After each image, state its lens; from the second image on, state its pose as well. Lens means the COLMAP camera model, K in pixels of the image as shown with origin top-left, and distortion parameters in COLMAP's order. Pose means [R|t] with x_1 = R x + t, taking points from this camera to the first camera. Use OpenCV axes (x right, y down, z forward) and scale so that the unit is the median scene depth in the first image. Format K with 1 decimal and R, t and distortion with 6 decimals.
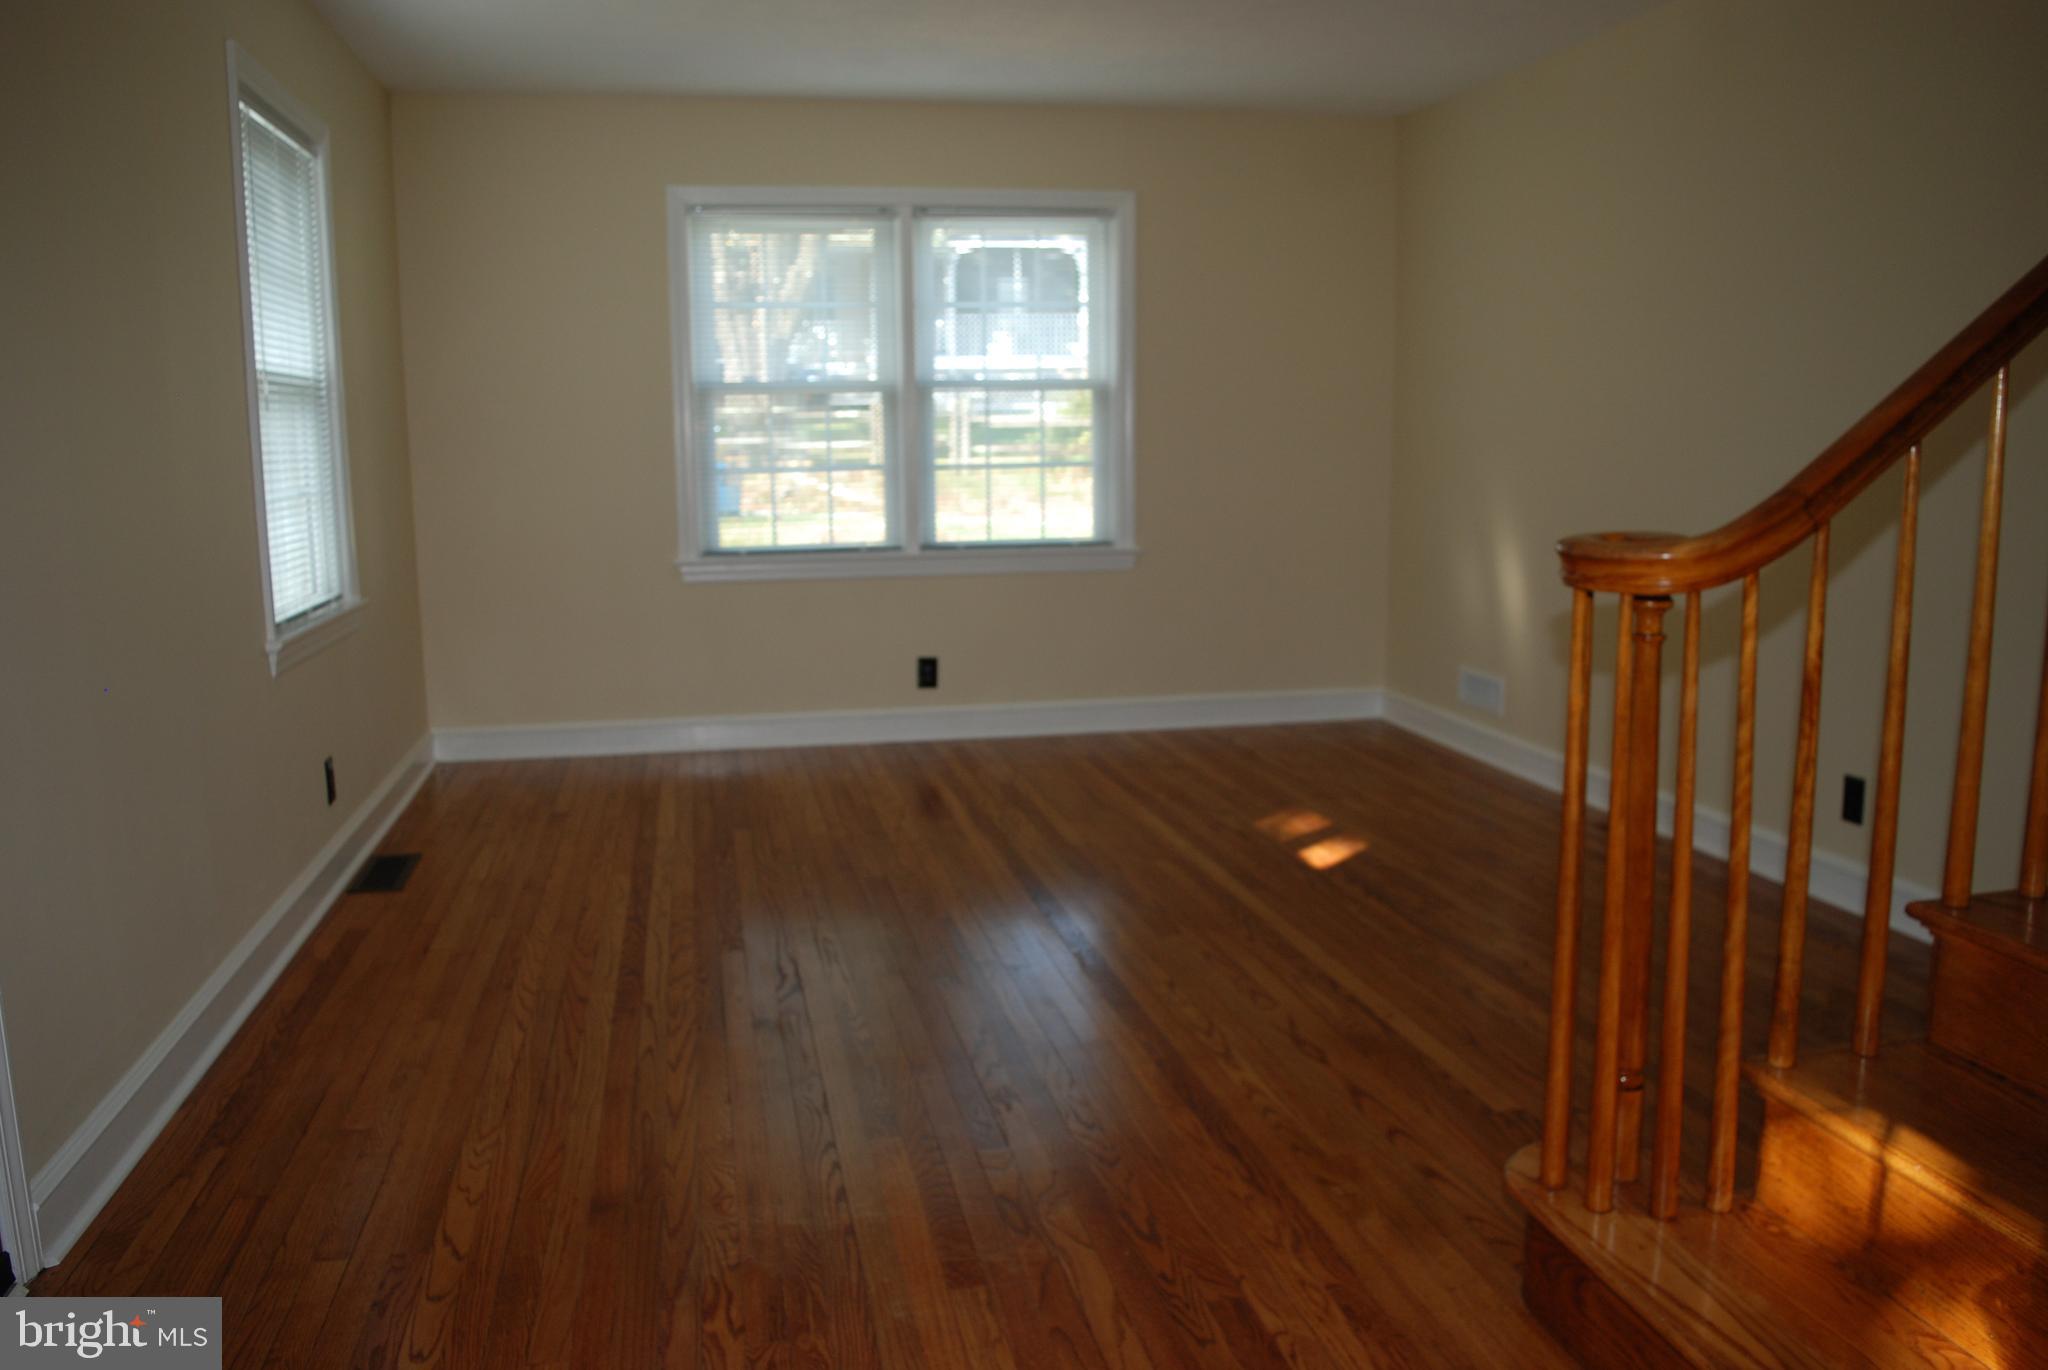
lens RADIAL K [[1618.7, 0, 1025.0], [0, 1618.7, 685.2], [0, 0, 1]] dist [-0.080854, 0.011967]
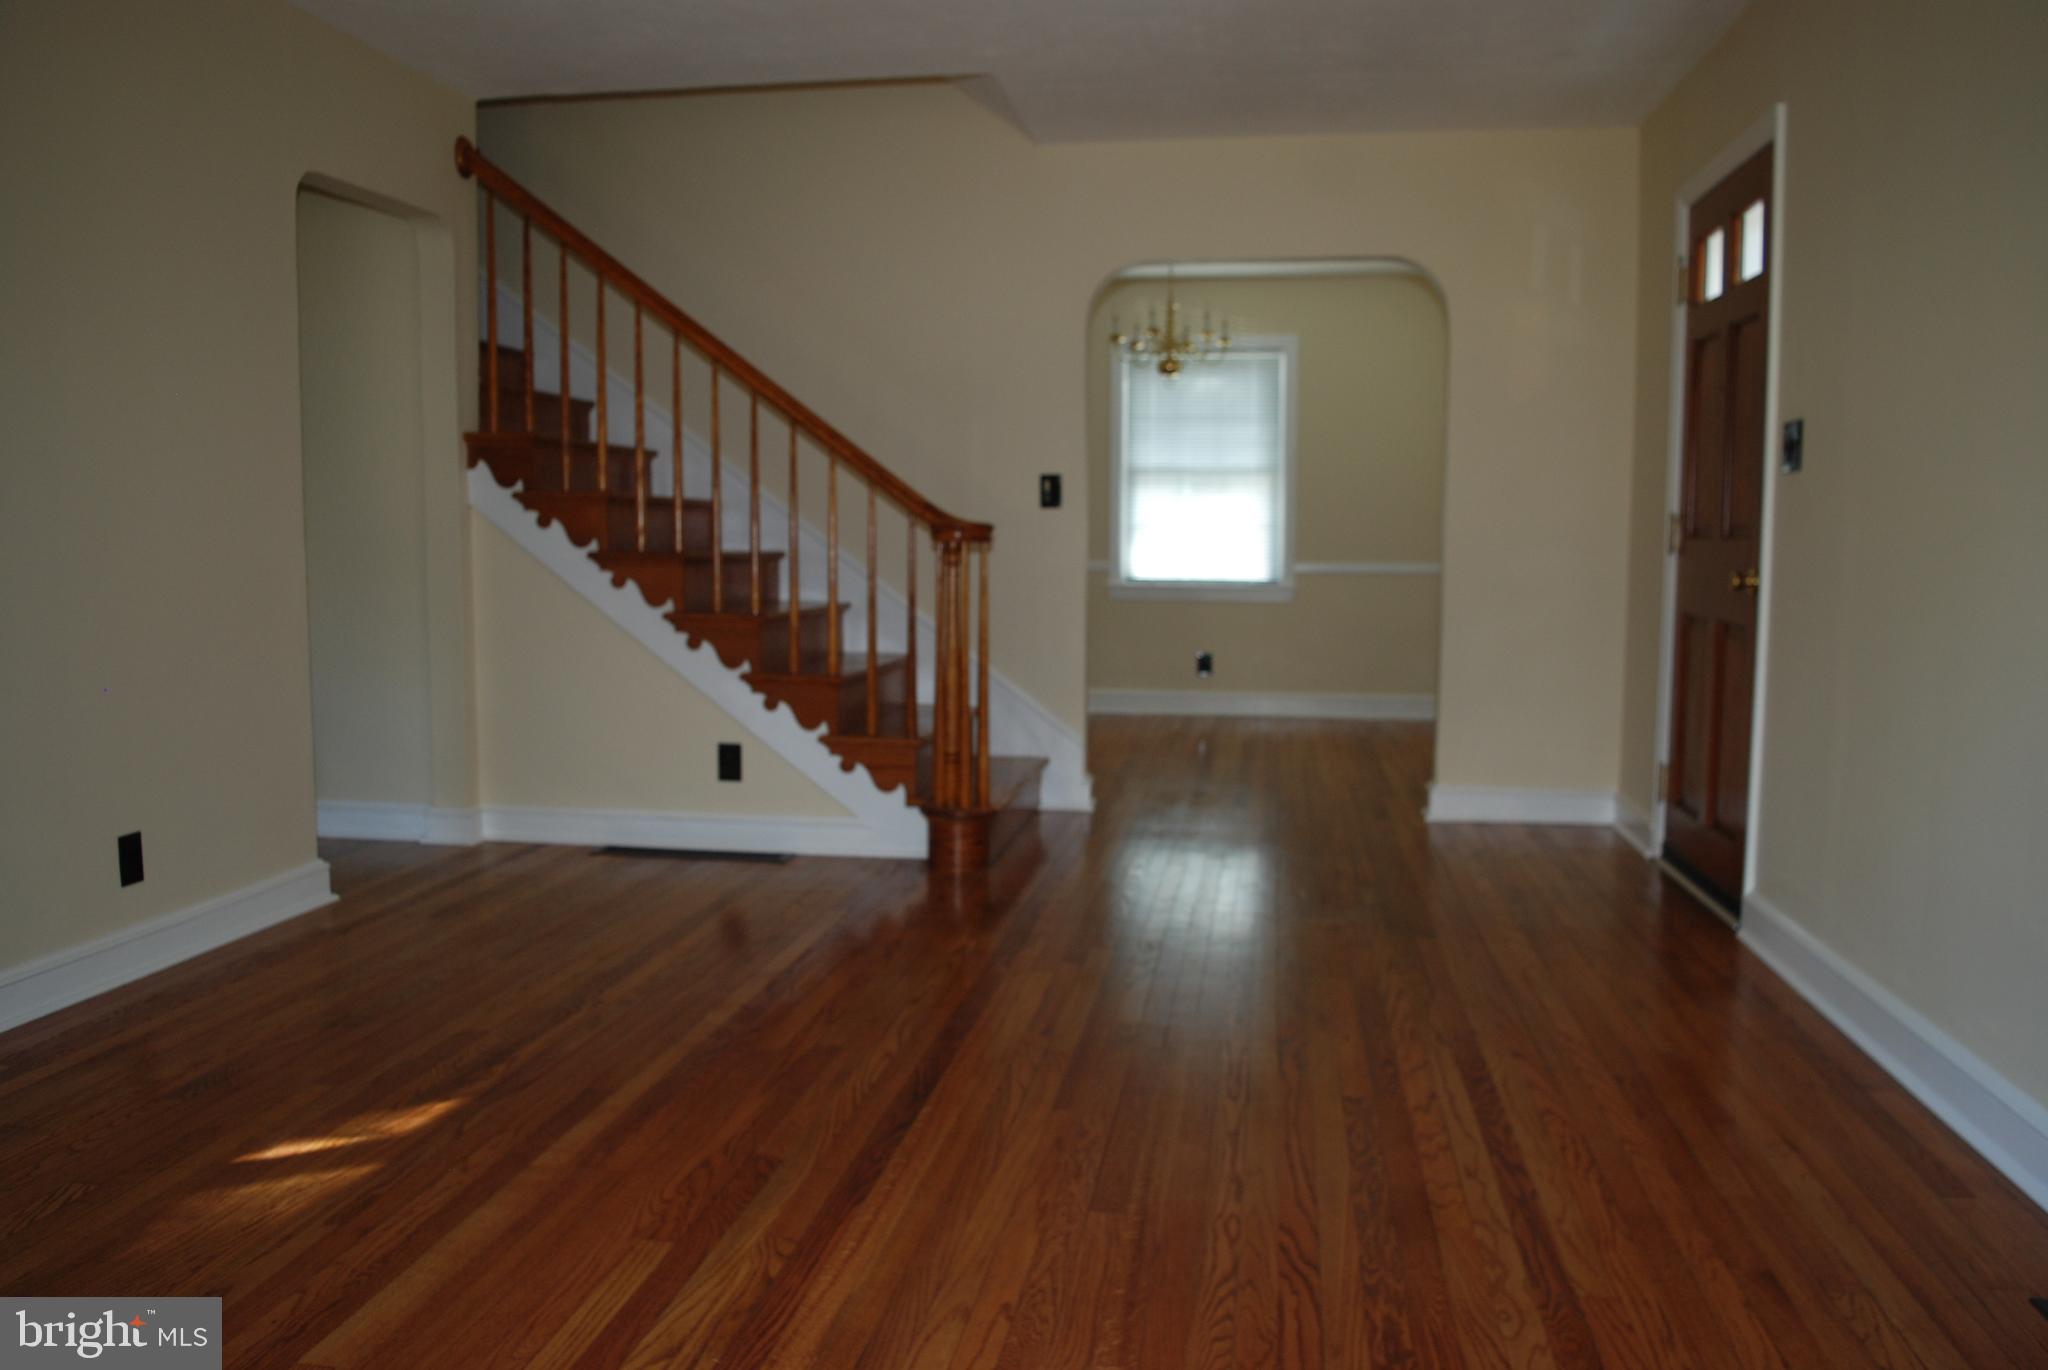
lens RADIAL K [[1618.7, 0, 1022.7], [0, 1618.7, 680.5], [0, 0, 1]] dist [-0.080854, 0.011967]
pose [[-0.936716, -0.020885, 0.349466, -0.288141], [0.063101, 0.971798, 0.227216, -0.209818], [-0.344356, 0.234889, -0.908981, 1.662422]]
